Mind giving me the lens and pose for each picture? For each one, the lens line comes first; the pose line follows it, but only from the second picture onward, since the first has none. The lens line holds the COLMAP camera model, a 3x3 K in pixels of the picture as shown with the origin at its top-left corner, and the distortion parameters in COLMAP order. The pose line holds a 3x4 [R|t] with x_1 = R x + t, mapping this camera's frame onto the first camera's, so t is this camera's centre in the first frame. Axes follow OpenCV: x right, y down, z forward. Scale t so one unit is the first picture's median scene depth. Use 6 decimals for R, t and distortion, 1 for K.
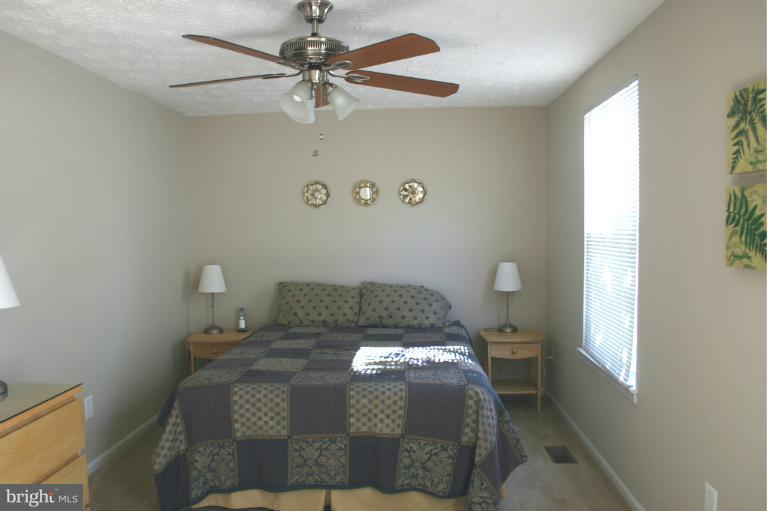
lens RADIAL K [[631.9, 0, 386.5], [0, 631.9, 254.5], [0, 0, 1]] dist [-0.155090, 0.130406]
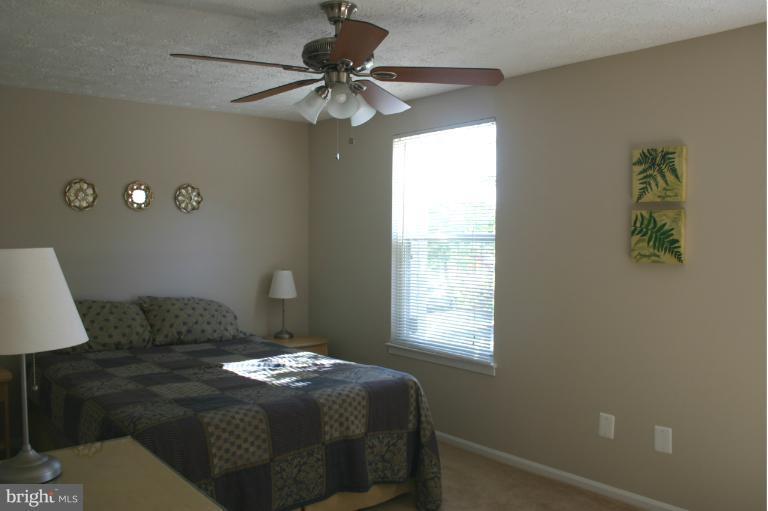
lens RADIAL K [[631.9, 0, 421.1], [0, 631.9, 256.0], [0, 0, 1]] dist [-0.155090, 0.130406]
pose [[0.709874, -0.006147, 0.704302, -0.639224], [0.019454, 0.999752, -0.010882, 0.006985], [-0.704060, 0.021427, 0.709817, 0.190408]]
